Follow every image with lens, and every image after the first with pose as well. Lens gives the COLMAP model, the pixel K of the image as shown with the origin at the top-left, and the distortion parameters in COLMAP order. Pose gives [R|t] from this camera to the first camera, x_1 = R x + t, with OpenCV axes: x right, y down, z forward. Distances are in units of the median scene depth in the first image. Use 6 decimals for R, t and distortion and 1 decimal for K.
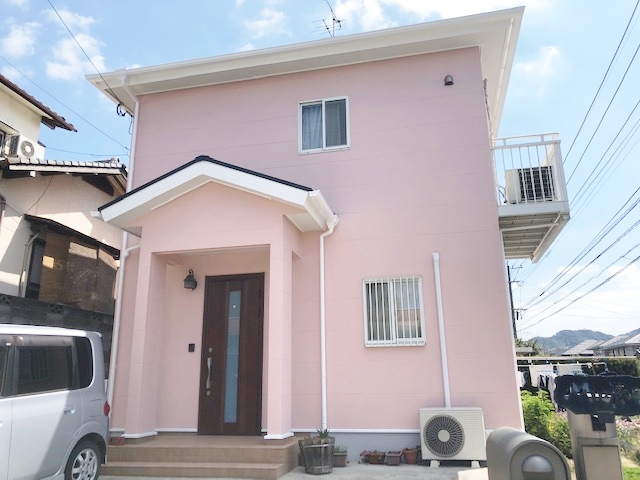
lens RADIAL K [[540.2, 0, 318.3], [0, 540.2, 248.3], [0, 0, 1]] dist [-0.068595, 0.002598]
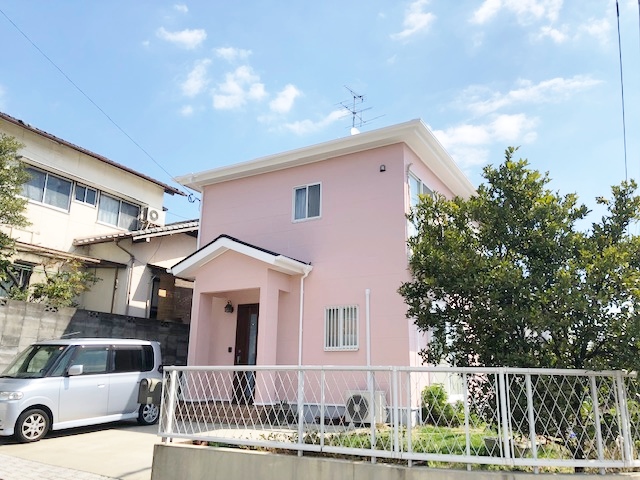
lens RADIAL K [[523.0, 0, 321.5], [0, 523.0, 240.4], [0, 0, 1]] dist [-0.153727, -0.001930]
pose [[0.956491, -0.052359, -0.287025, 0.466916], [0.049380, 0.998625, -0.017611, -0.096711], [0.287552, 0.002672, 0.957761, -0.386781]]
